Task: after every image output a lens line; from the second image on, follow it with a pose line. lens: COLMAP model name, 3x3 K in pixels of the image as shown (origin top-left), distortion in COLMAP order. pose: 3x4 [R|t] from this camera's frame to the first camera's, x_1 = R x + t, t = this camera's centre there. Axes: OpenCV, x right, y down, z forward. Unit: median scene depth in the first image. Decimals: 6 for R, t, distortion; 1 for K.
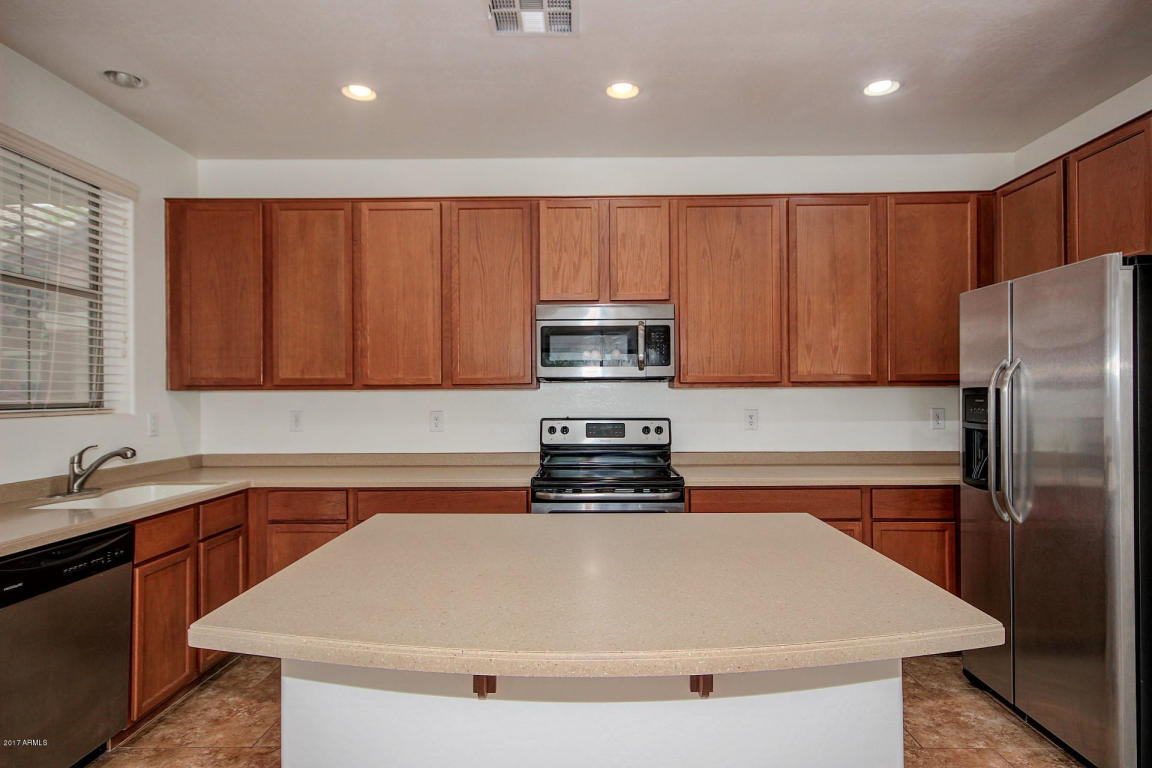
lens RADIAL K [[664.7, 0, 565.5], [0, 664.7, 387.3], [0, 0, 1]] dist [0.032582, 0.007159]
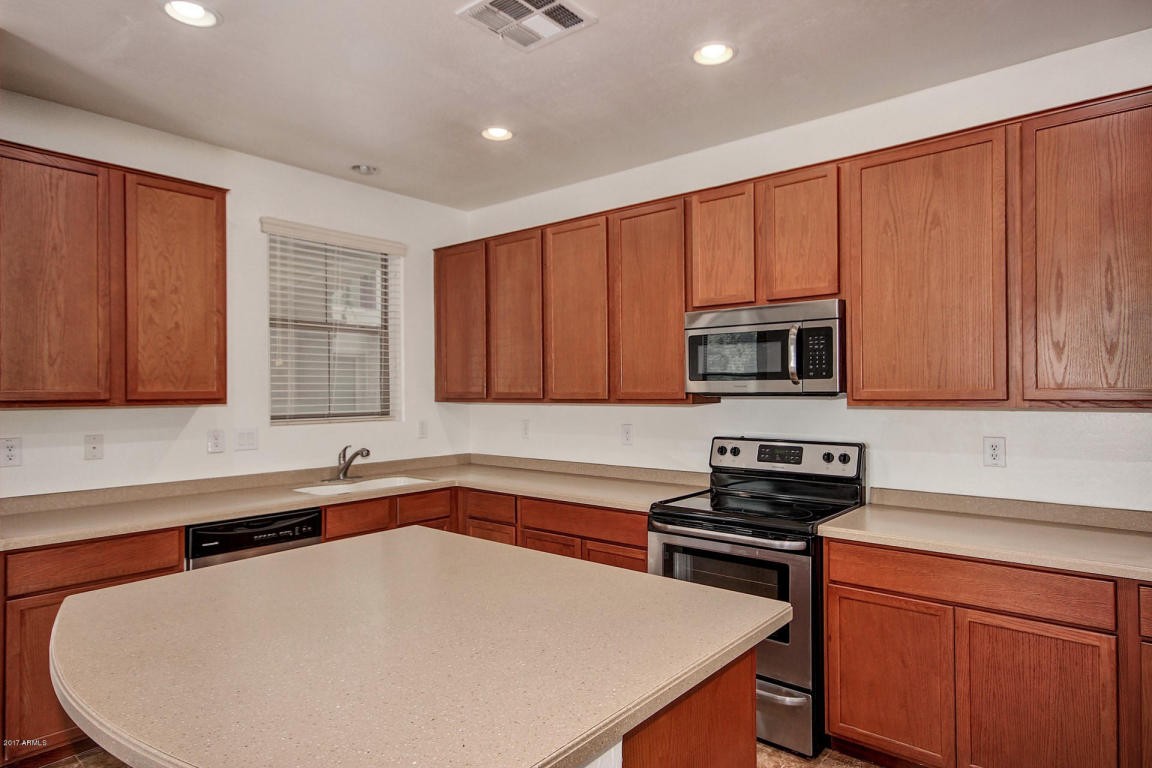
lens RADIAL K [[664.7, 0, 582.0], [0, 664.7, 389.1], [0, 0, 1]] dist [0.032582, 0.007159]
pose [[0.785885, -0.001601, -0.618370, 0.405155], [0.007513, 0.999948, 0.006959, -0.026829], [0.618327, -0.010115, 0.785856, 0.197423]]
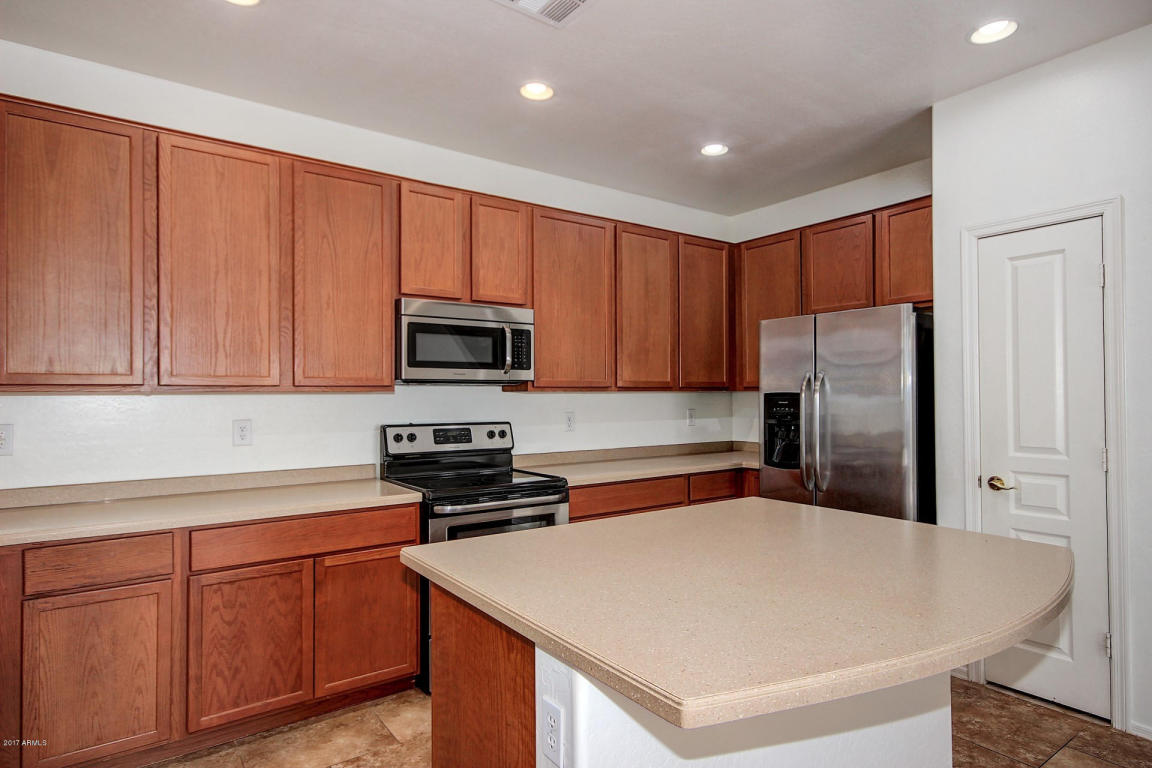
lens RADIAL K [[664.7, 0, 569.6], [0, 664.7, 384.5], [0, 0, 1]] dist [0.032582, 0.007159]
pose [[0.799714, 0.011561, 0.600270, -0.396661], [-0.005598, 0.999915, -0.011800, 0.001493], [-0.600355, 0.006077, 0.799710, 0.151236]]
